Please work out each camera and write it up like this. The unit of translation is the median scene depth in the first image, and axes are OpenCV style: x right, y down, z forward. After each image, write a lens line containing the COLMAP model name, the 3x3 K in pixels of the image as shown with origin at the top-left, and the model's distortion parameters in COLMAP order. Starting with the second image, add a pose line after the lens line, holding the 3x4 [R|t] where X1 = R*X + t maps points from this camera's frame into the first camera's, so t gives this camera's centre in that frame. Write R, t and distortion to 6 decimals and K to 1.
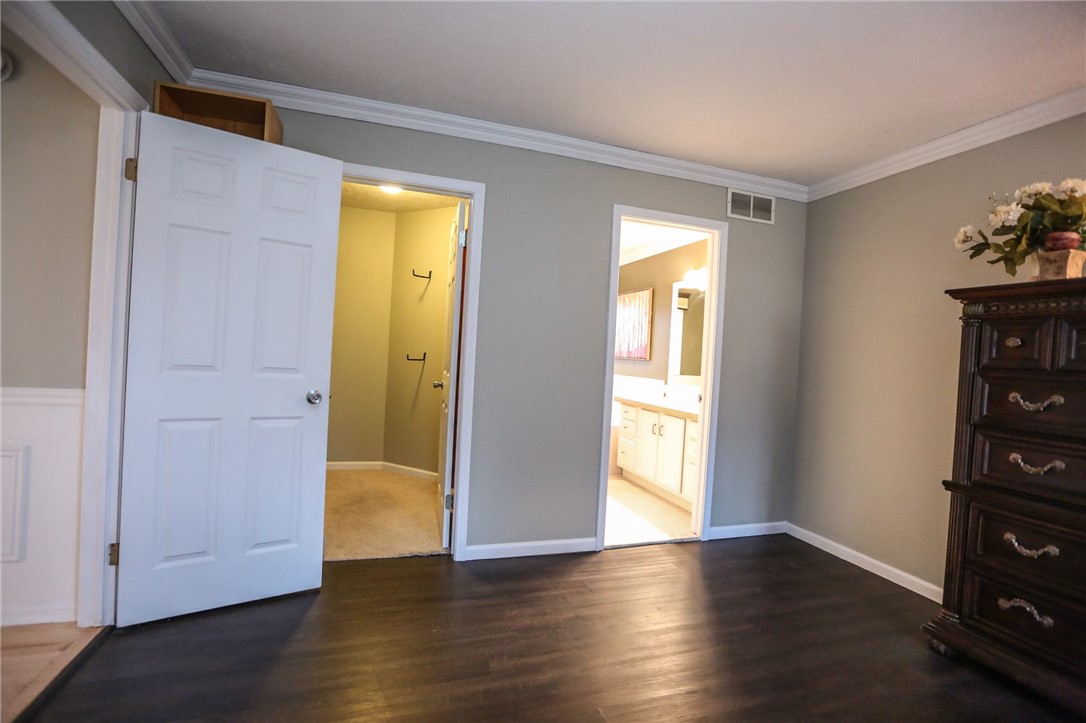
lens RADIAL K [[494.0, 0, 543.5], [0, 494.0, 363.1], [0, 0, 1]] dist [-0.047969, 0.015201]
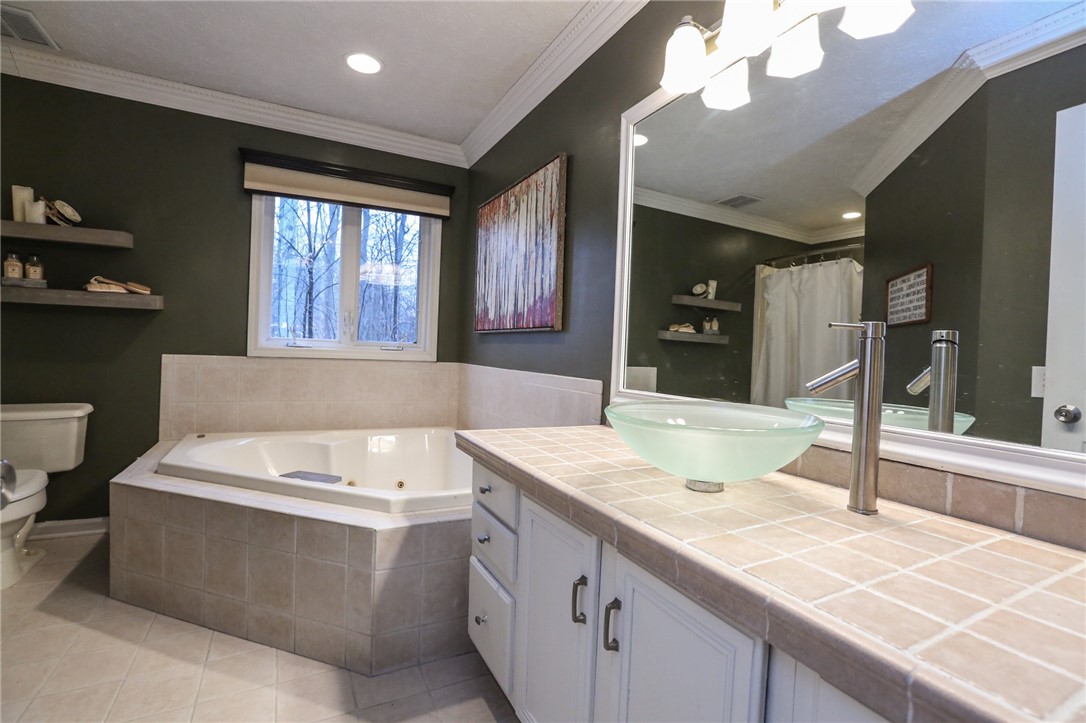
lens RADIAL K [[494.0, 0, 543.2], [0, 494.0, 358.2], [0, 0, 1]] dist [-0.047969, 0.015201]
pose [[0.986844, -0.018865, 0.160573, 0.131002], [0.017530, 0.999799, 0.009726, 0.012221], [-0.160724, -0.006783, 0.986976, 0.587559]]
